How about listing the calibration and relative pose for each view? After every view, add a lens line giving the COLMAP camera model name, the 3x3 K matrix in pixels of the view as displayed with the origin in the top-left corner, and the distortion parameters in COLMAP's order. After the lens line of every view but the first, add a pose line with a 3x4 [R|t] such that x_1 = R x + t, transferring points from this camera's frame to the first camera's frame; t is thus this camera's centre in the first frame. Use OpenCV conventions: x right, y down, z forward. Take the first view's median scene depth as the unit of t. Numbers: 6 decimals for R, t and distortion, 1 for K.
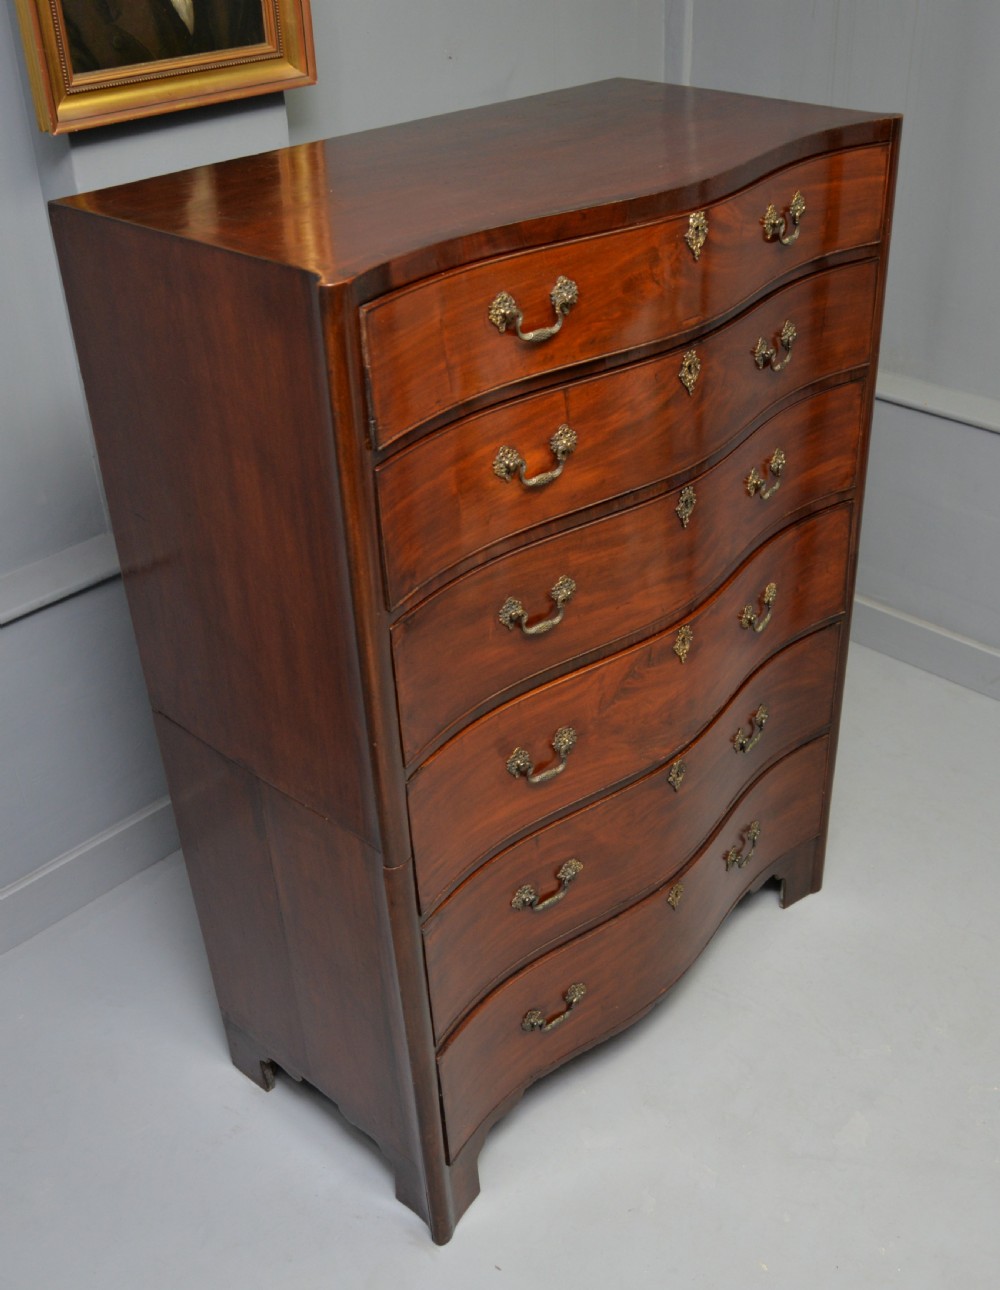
lens RADIAL K [[1395.3, 0, 605.8], [0, 1395.3, 681.0], [0, 0, 1]] dist [-0.092322, 0.022565]
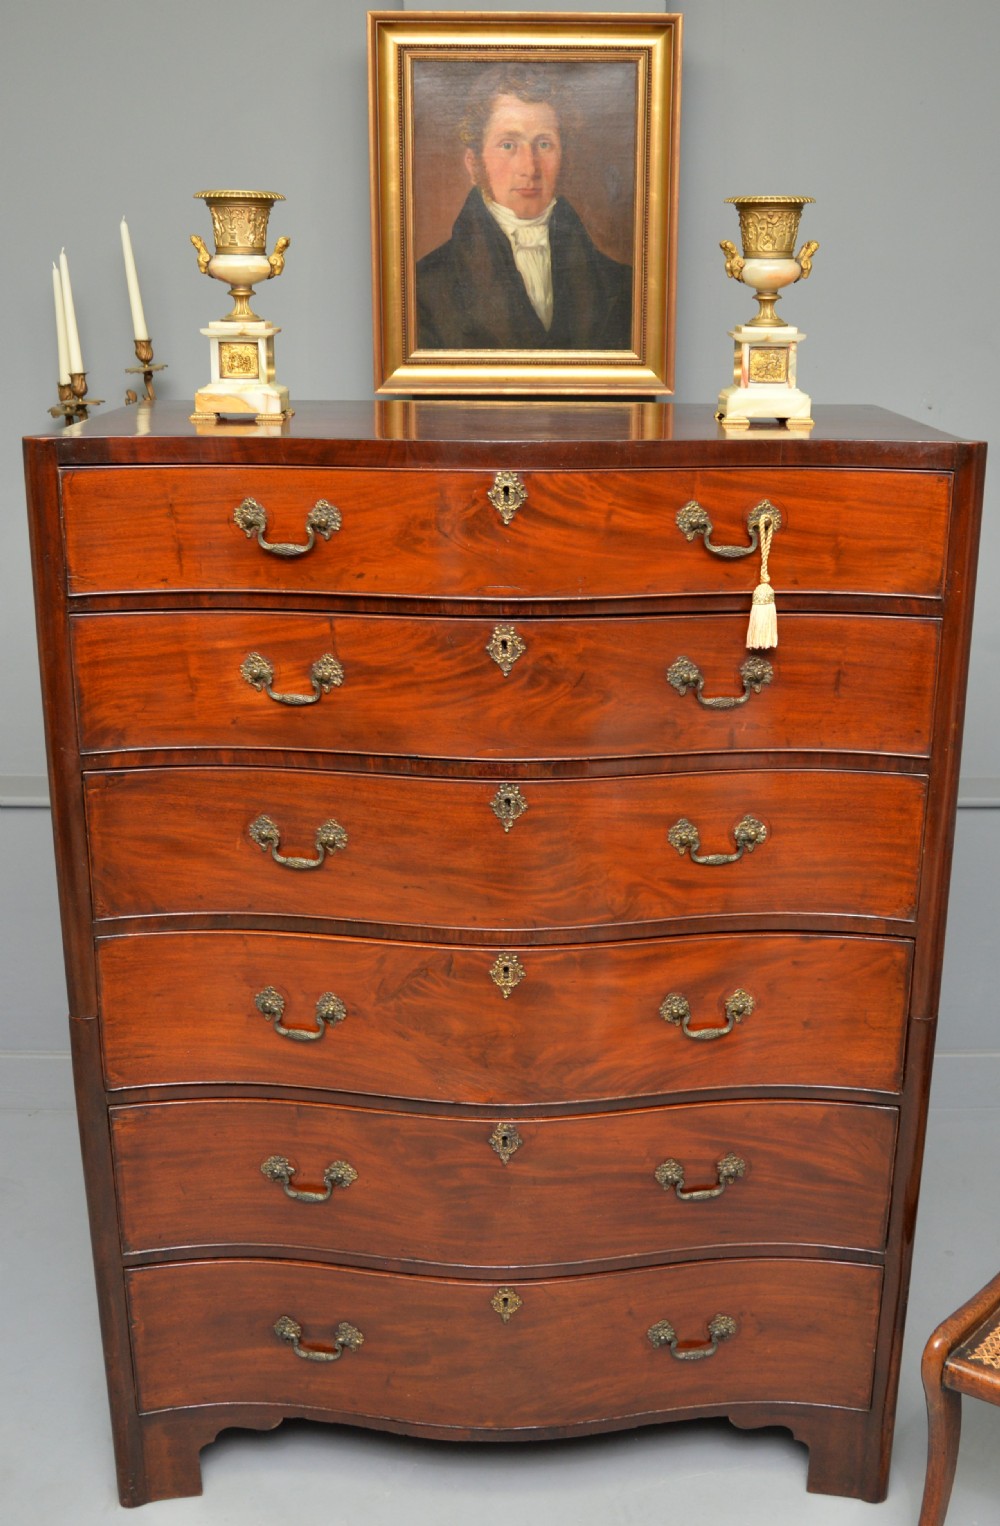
lens RADIAL K [[1607.3, 0, 523.4], [0, 1607.3, 734.3], [0, 0, 1]] dist [-0.085010, 0.012870]
pose [[0.645901, 0.221042, -0.730720, 0.789888], [-0.421093, 0.901544, -0.099497, -0.069366], [0.636783, 0.371966, 0.675387, 0.304733]]
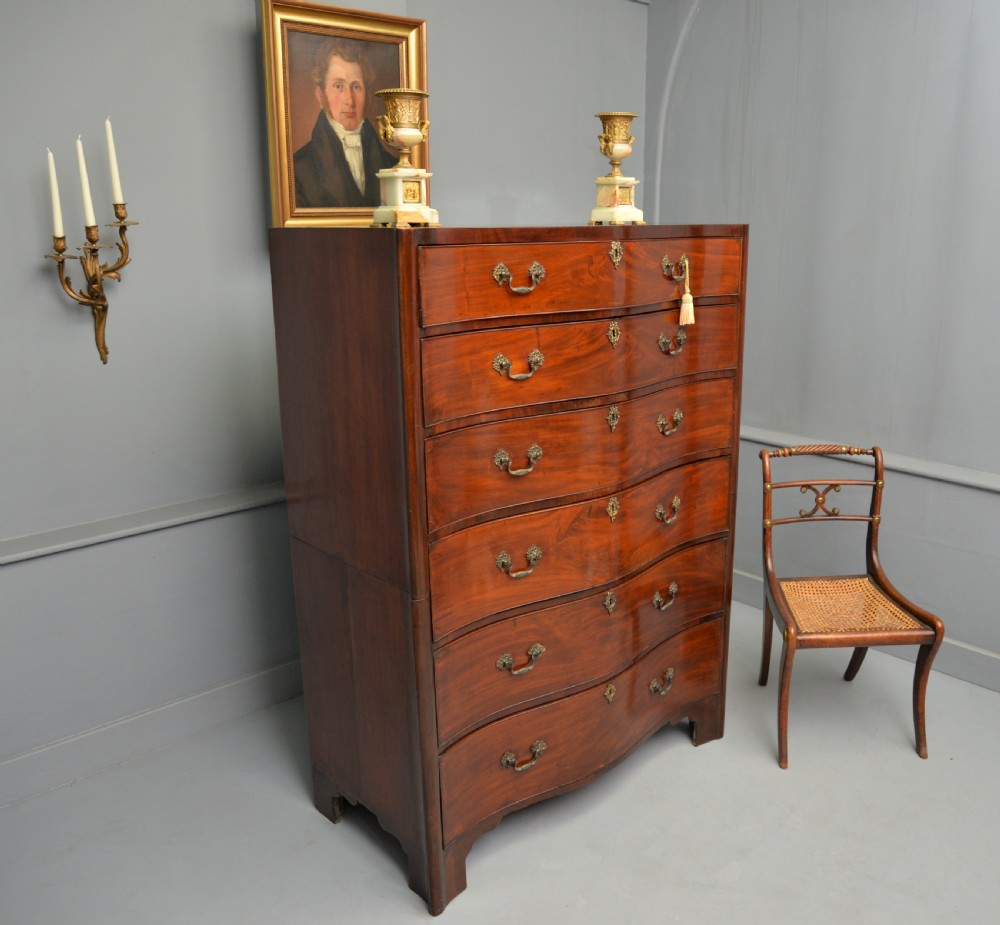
lens RADIAL K [[956.4, 0, 559.4], [0, 956.4, 461.1], [0, 0, 1]] dist [-0.083503, 0.017955]
pose [[0.995179, 0.025809, -0.094624, 0.103333], [-0.054132, 0.949044, -0.310461, 0.286088], [0.081790, 0.314086, 0.945865, -0.084801]]
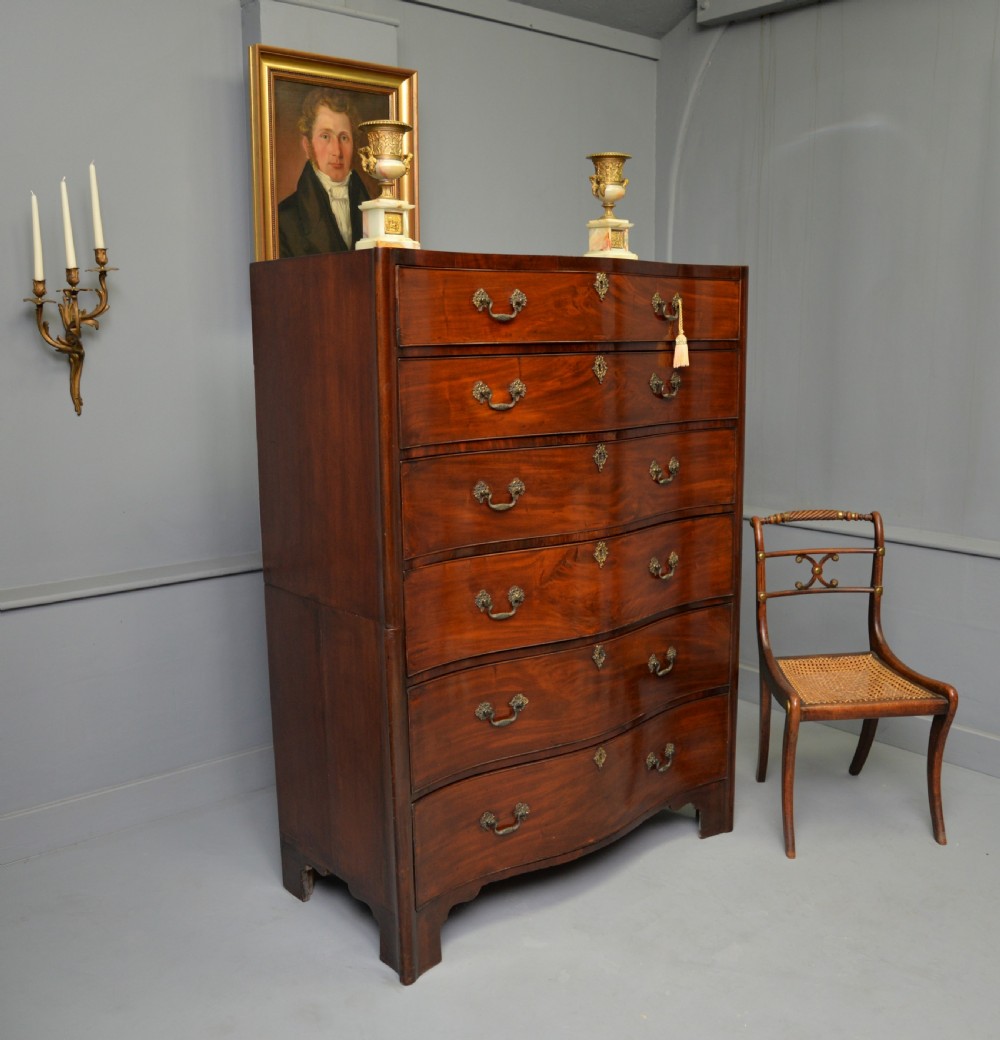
lens RADIAL K [[1126.3, 0, 533.7], [0, 1126.3, 526.0], [0, 0, 1]] dist [-0.080540, 0.002853]
pose [[0.989280, 0.020212, -0.144626, 0.171069], [-0.075002, 0.920095, -0.384448, 0.454853], [0.125299, 0.391174, 0.911747, -0.170642]]
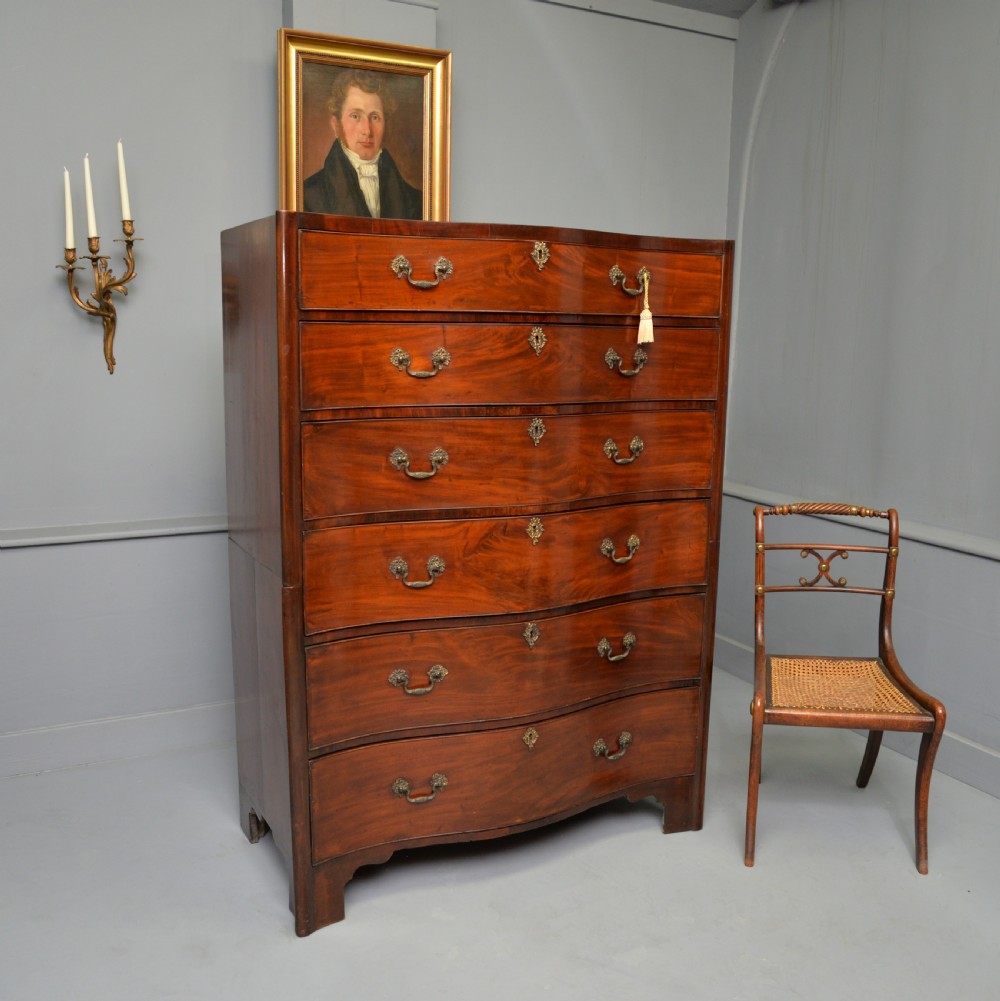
lens RADIAL K [[1062.9, 0, 504.7], [0, 1062.9, 509.0], [0, 0, 1]] dist [-0.085991, 0.018322]
pose [[0.928365, 0.081921, -0.362528, 0.466740], [-0.217235, 0.911049, -0.350428, 0.384299], [0.301573, 0.404079, 0.863582, -0.017428]]
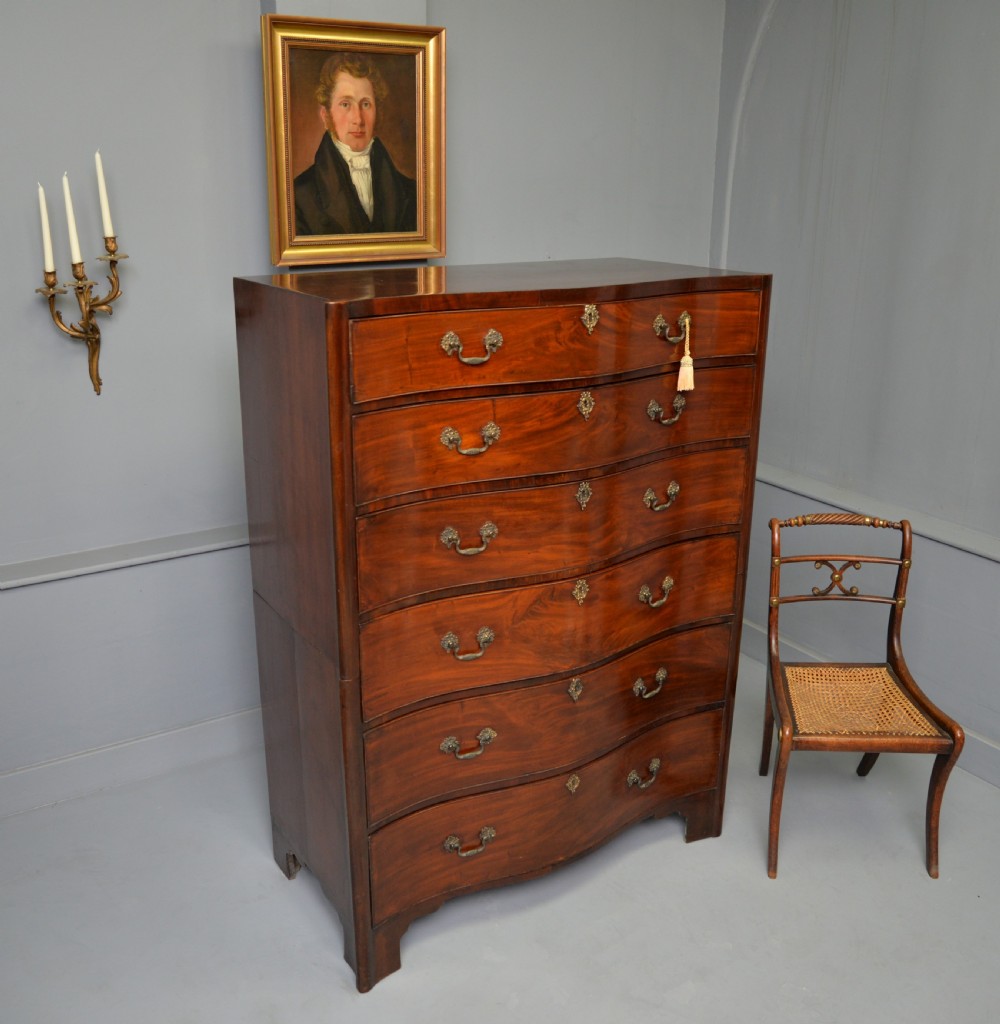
lens RADIAL K [[1059.5, 0, 481.0], [0, 1059.5, 509.8], [0, 0, 1]] dist [-0.083959, 0.010344]
pose [[0.952626, 0.100895, -0.286923, 0.286467], [-0.171263, 0.957544, -0.231904, 0.180611], [0.251344, 0.270057, 0.929460, -0.114051]]
